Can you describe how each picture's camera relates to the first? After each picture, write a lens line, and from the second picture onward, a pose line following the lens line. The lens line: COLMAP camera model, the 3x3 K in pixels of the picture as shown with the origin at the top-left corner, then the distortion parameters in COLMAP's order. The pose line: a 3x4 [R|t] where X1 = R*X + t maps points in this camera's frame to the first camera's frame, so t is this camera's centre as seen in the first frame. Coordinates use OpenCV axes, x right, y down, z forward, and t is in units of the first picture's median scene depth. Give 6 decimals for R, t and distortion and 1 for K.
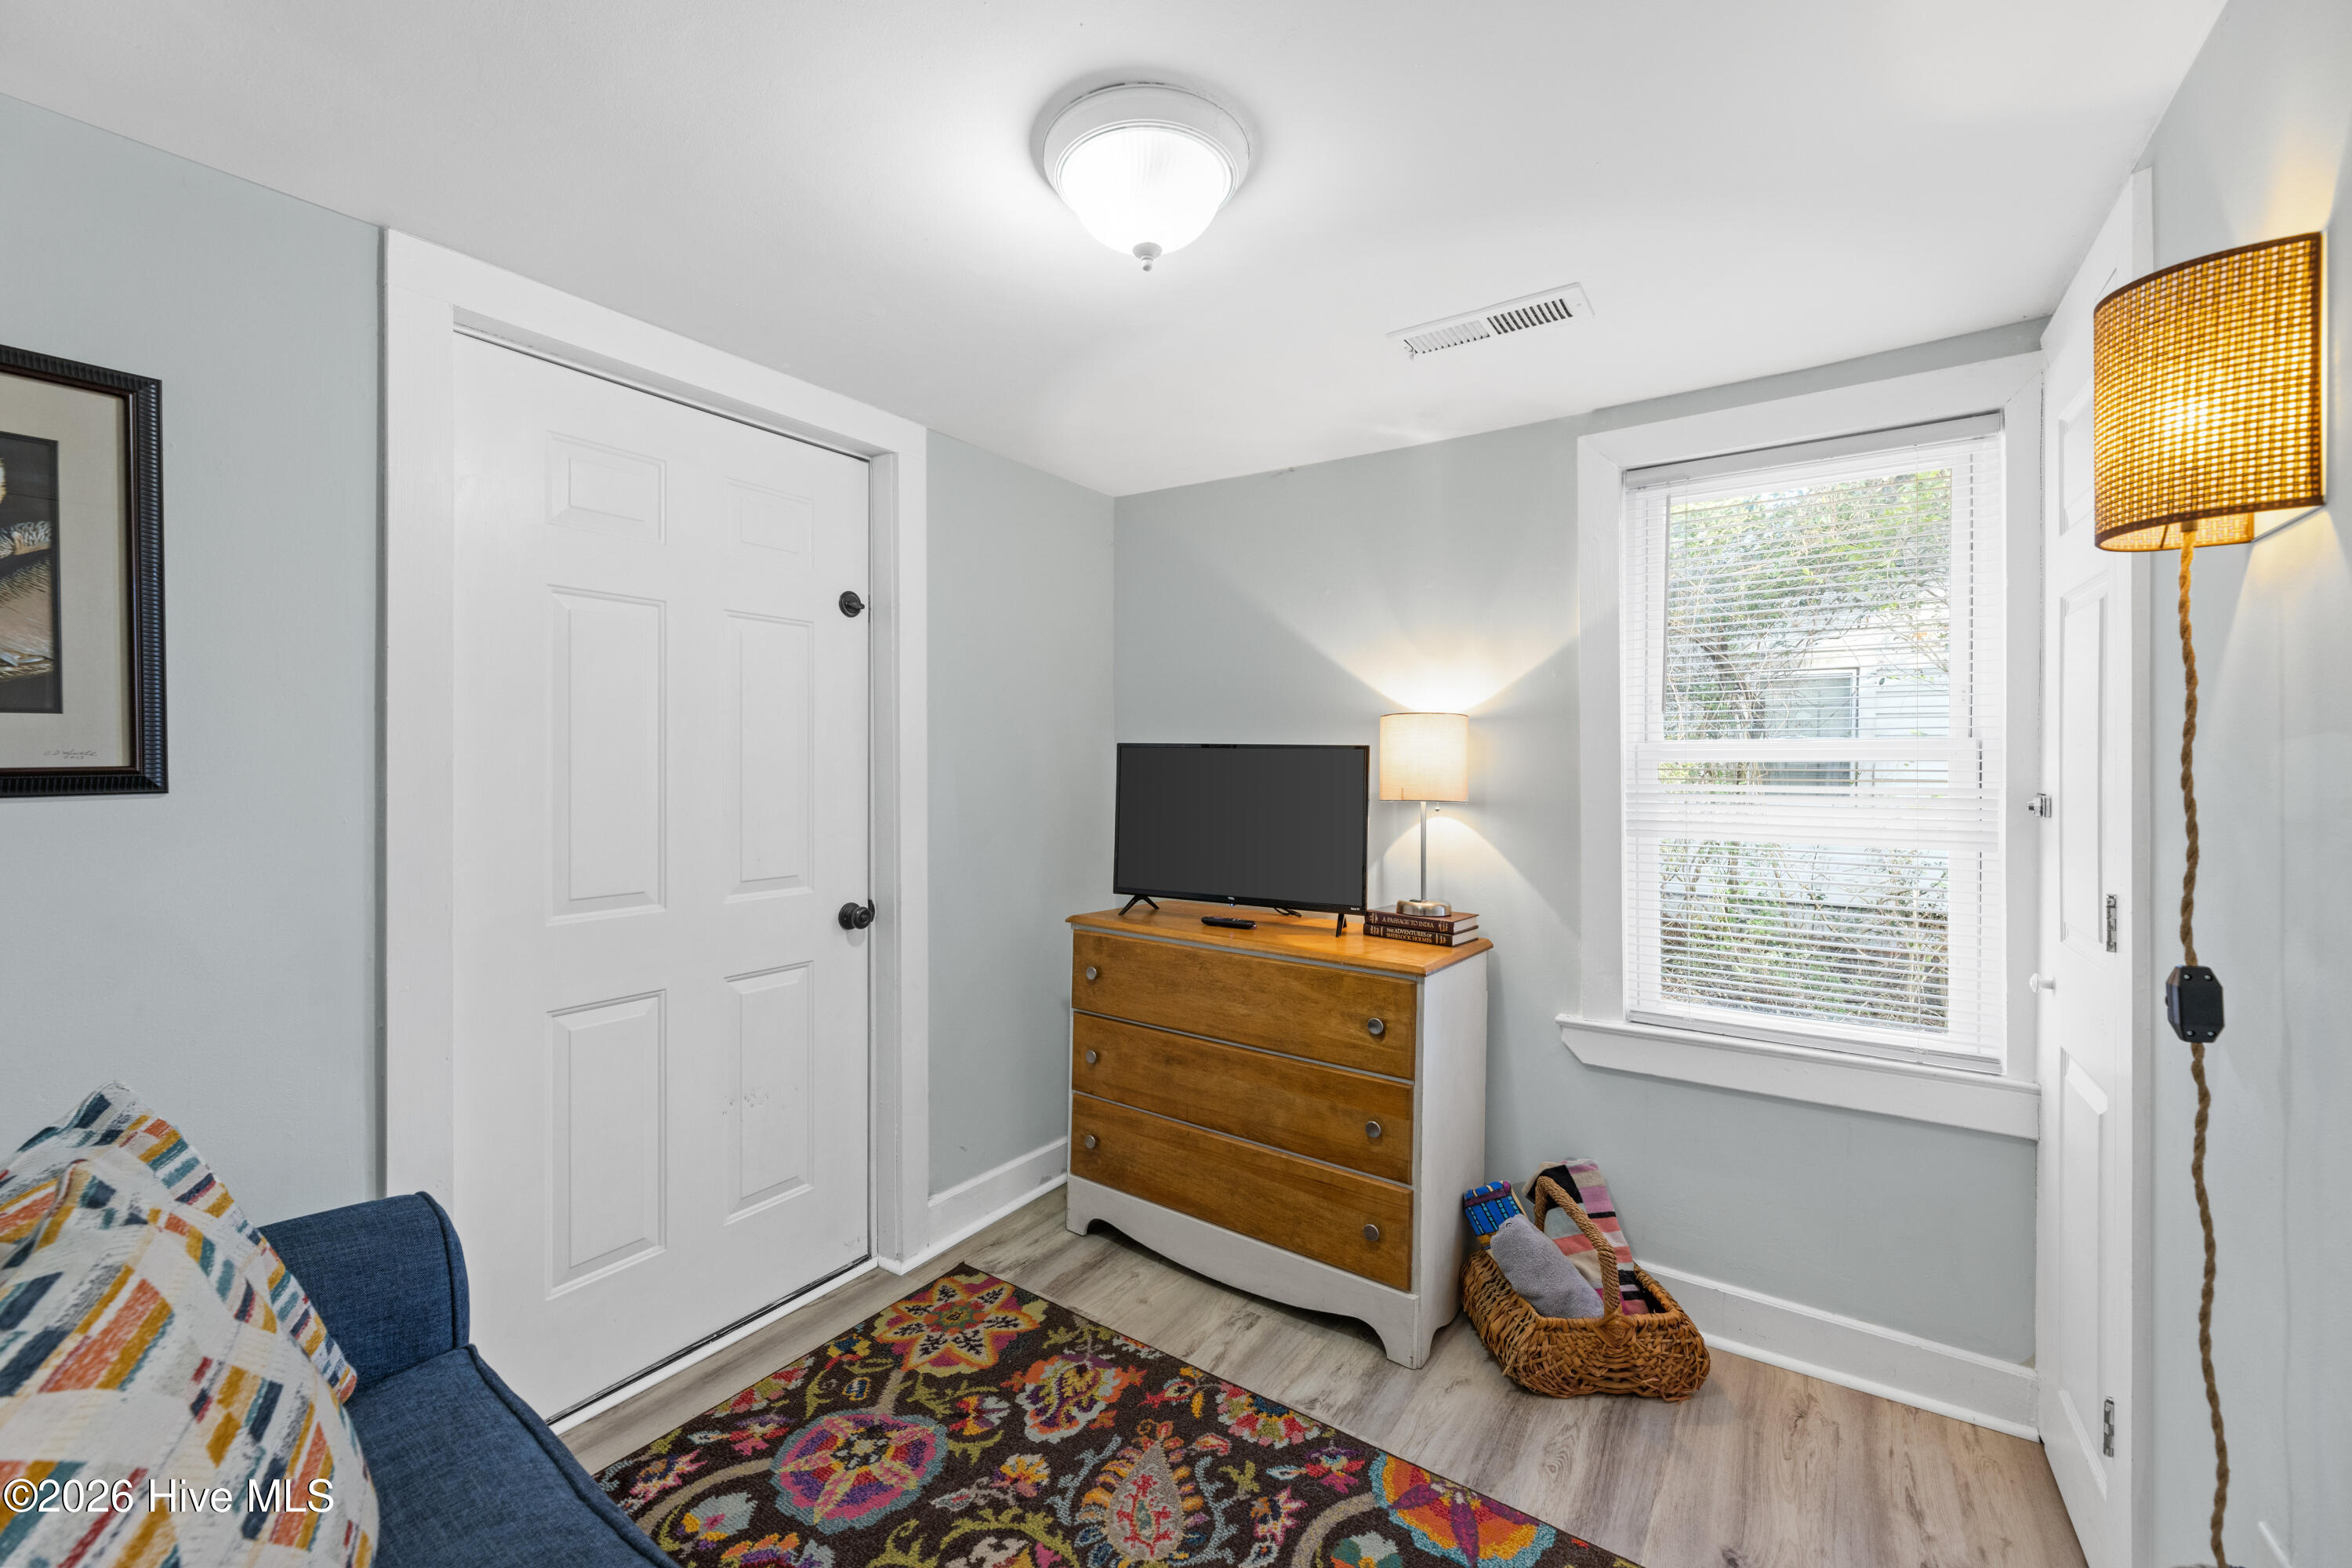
lens RADIAL K [[957.9, 0, 1173.1], [0, 957.9, 766.4], [0, 0, 1]] dist [0.001526, -0.000007]
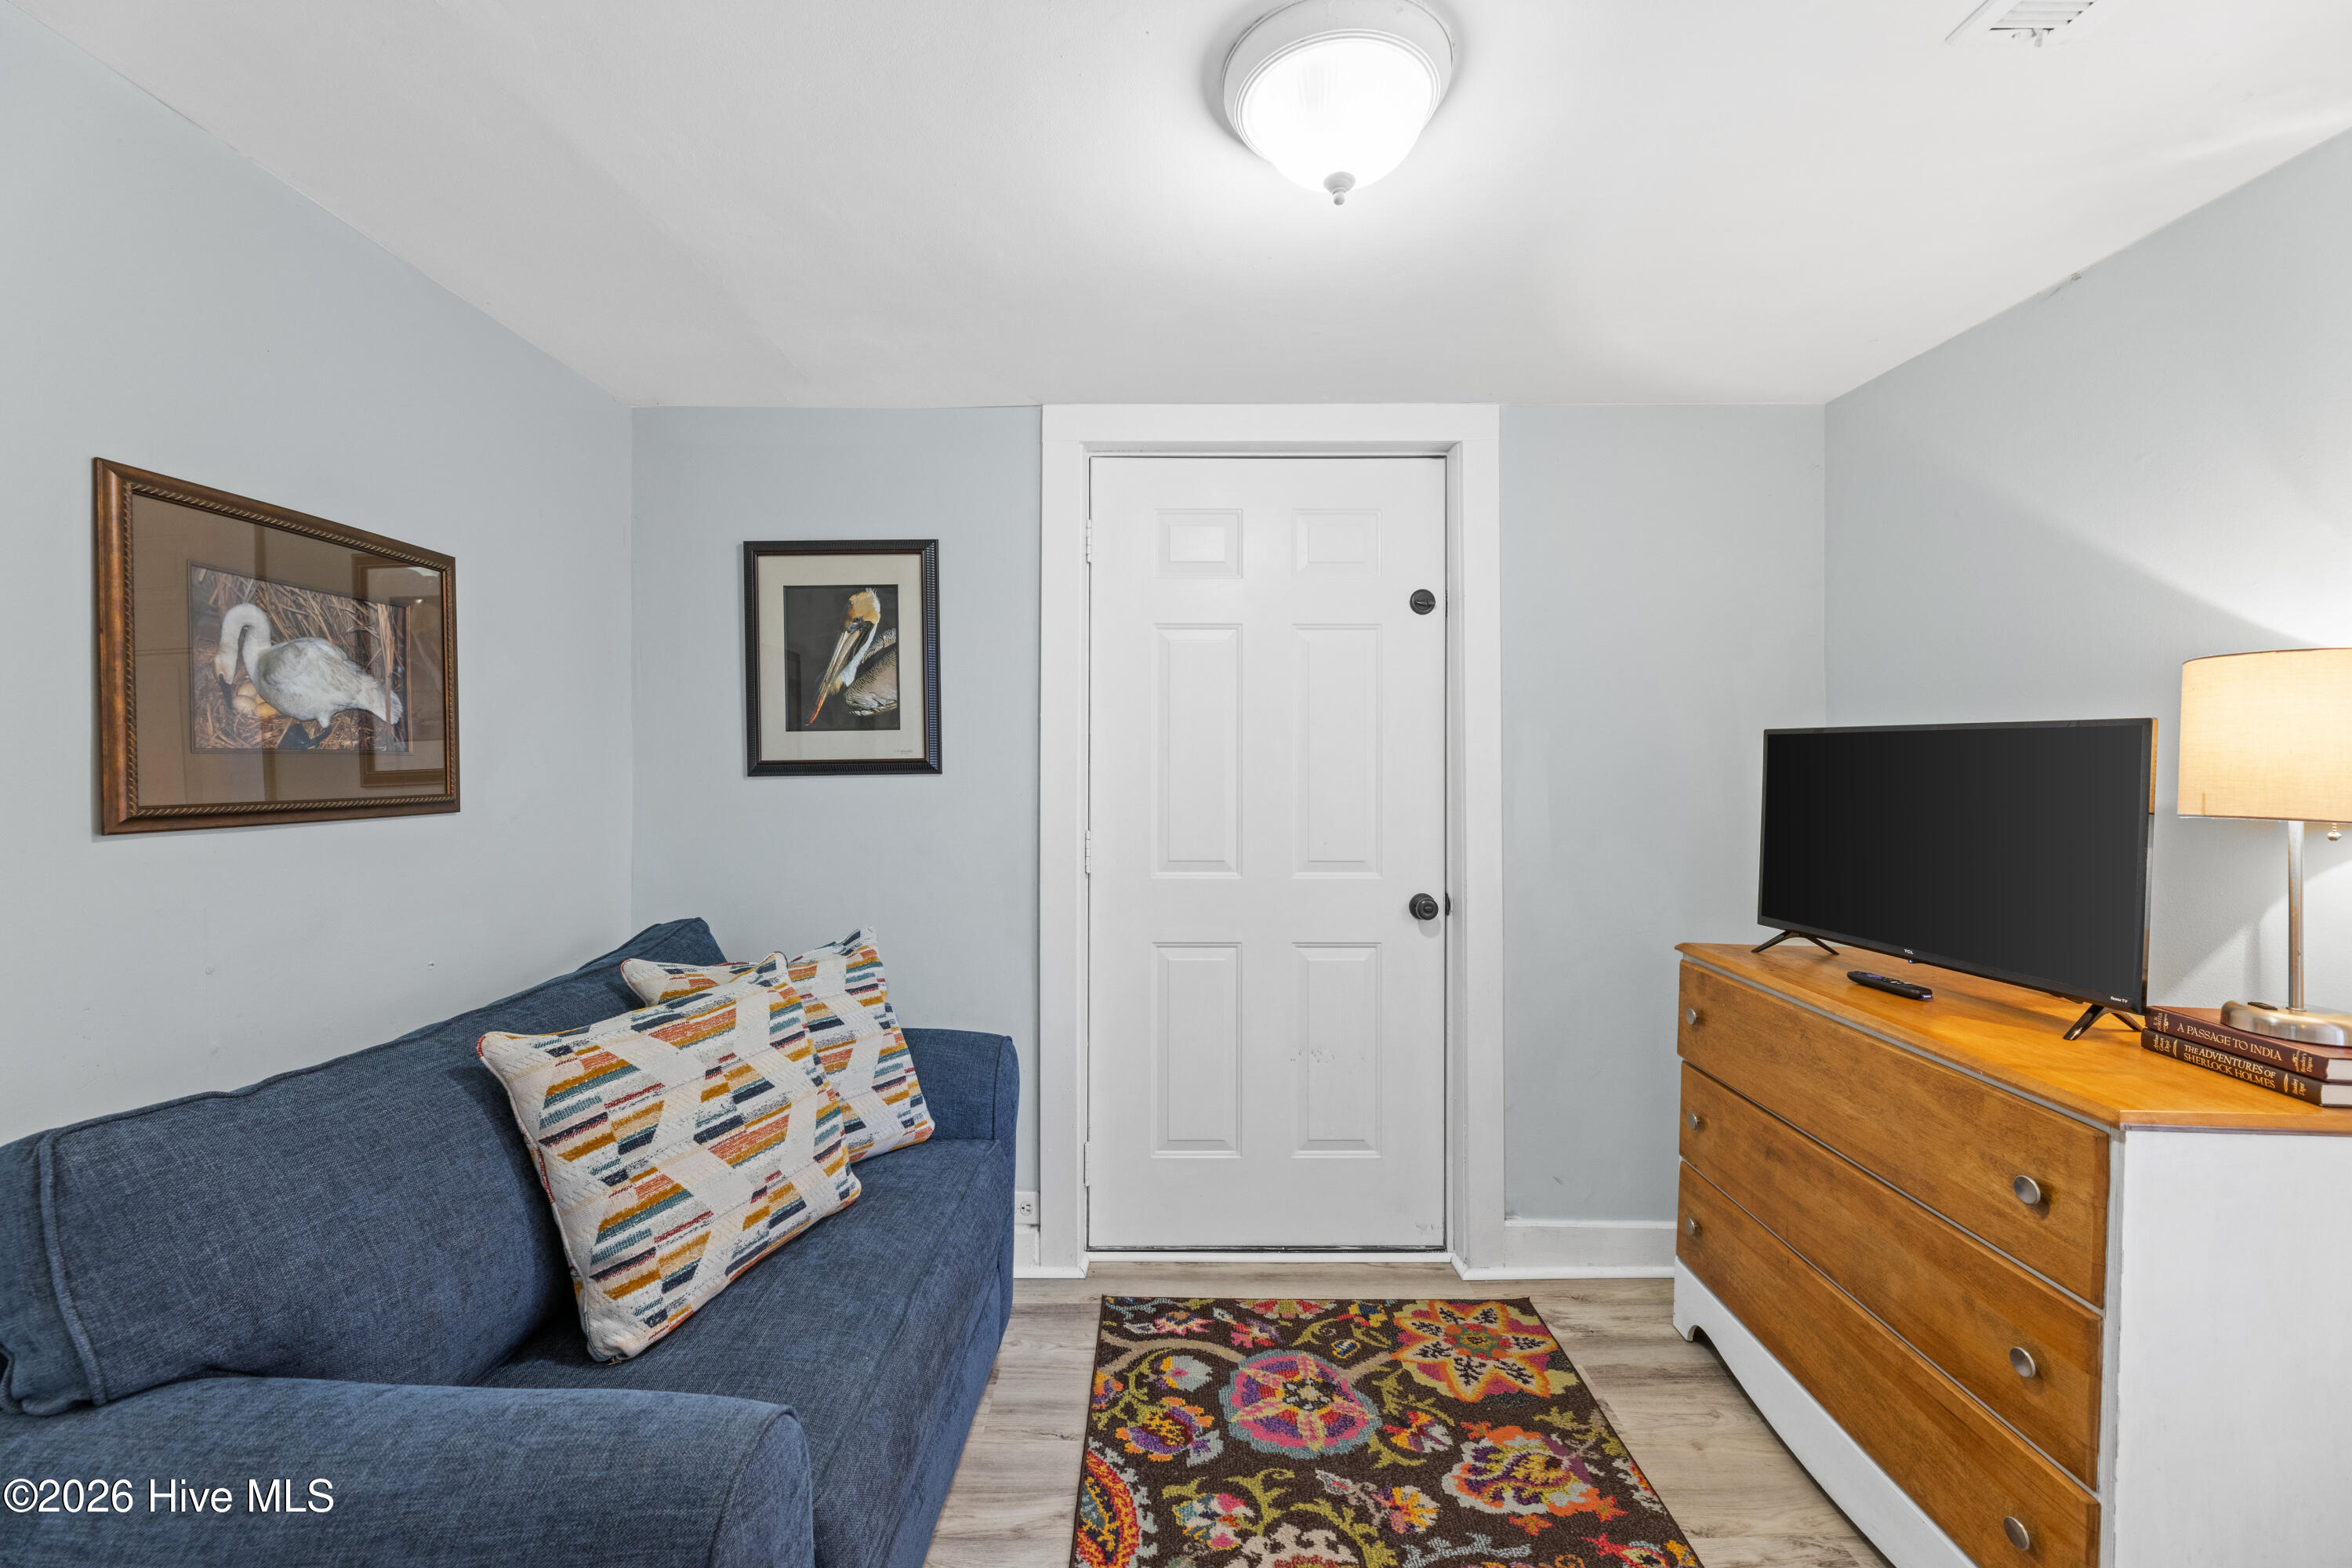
lens RADIAL K [[957.9, 0, 1173.1], [0, 957.9, 766.4], [0, 0, 1]] dist [0.001526, -0.000007]
pose [[0.566558, -0.000559, -0.824022, 0.419595], [-0.002584, 0.999994, -0.002455, 0.011758], [0.824018, 0.003520, 0.566552, 0.236254]]
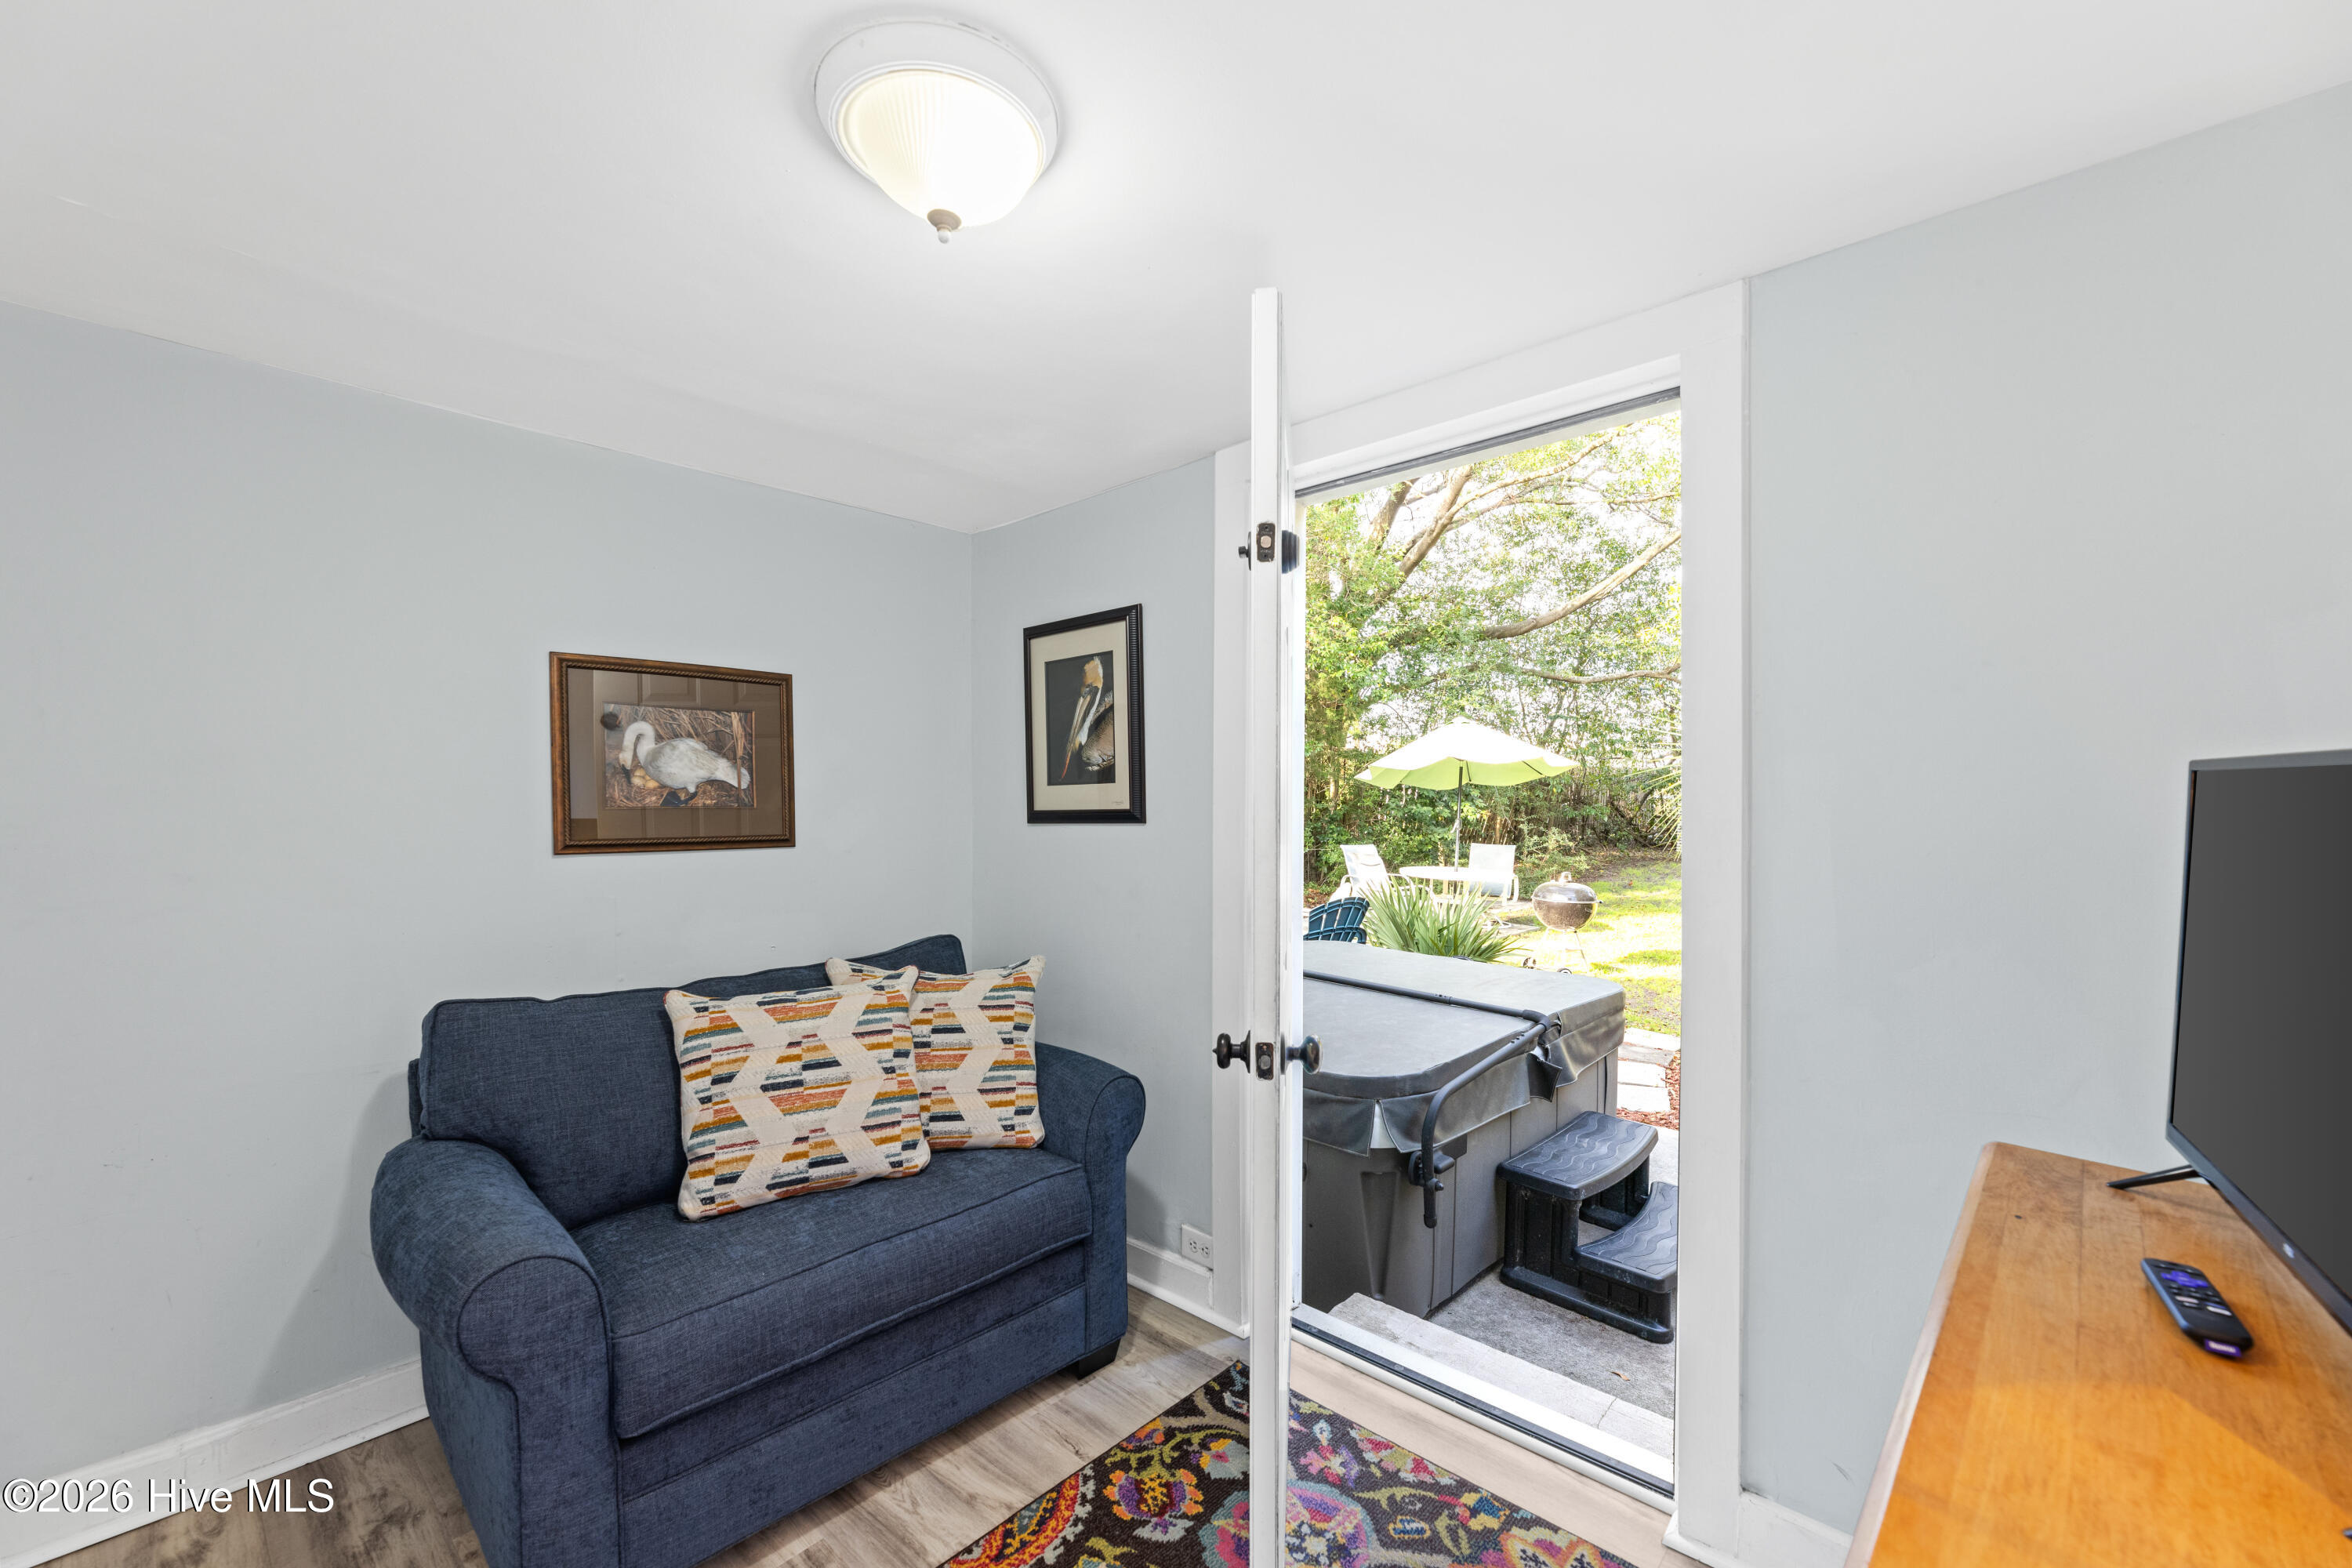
lens RADIAL K [[978.5, 0, 1163.7], [0, 978.5, 825.6], [0, 0, 1]] dist [-0.000541, -0.000053]
pose [[-0.161230, 0.021281, -0.986687, 0.551093], [-0.004385, 0.999742, 0.022279, -0.006844], [0.986907, 0.007919, -0.161095, 0.889183]]
